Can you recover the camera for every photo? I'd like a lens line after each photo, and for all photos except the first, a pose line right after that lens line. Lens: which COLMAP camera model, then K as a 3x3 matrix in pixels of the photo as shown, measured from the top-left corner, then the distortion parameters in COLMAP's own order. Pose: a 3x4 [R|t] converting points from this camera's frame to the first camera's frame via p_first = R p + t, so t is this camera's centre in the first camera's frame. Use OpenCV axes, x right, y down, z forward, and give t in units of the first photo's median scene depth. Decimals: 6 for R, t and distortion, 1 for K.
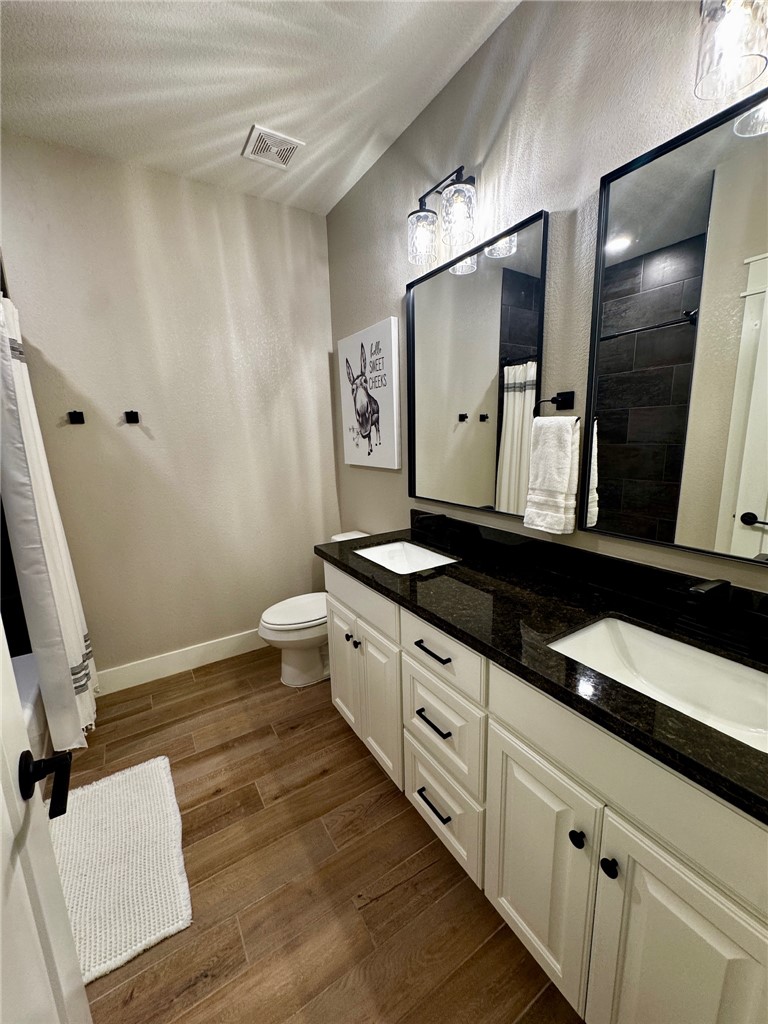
lens RADIAL K [[411.1, 0, 387.0], [0, 411.1, 513.5], [0, 0, 1]] dist [0.001745, -0.001019]
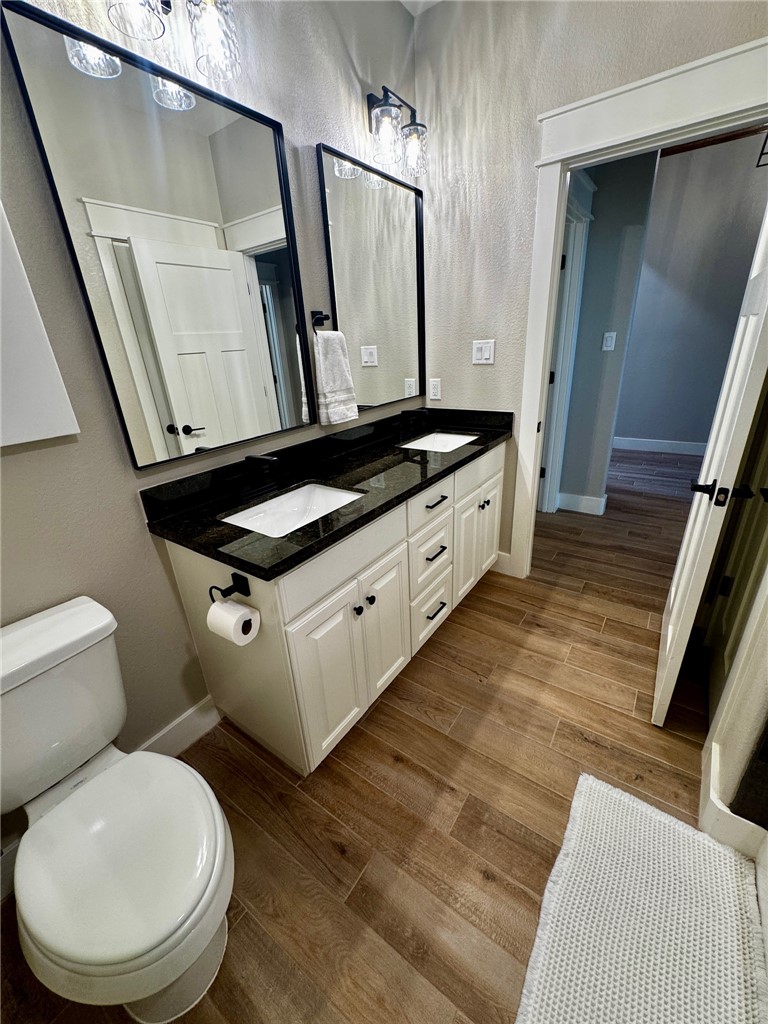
lens RADIAL K [[411.1, 0, 385.1], [0, 411.1, 513.8], [0, 0, 1]] dist [0.001745, -0.001019]
pose [[-0.384407, -0.311957, 0.868858, -0.828265], [0.240423, 0.874866, 0.420484, -0.204816], [-0.891307, 0.370530, -0.261303, 1.214308]]
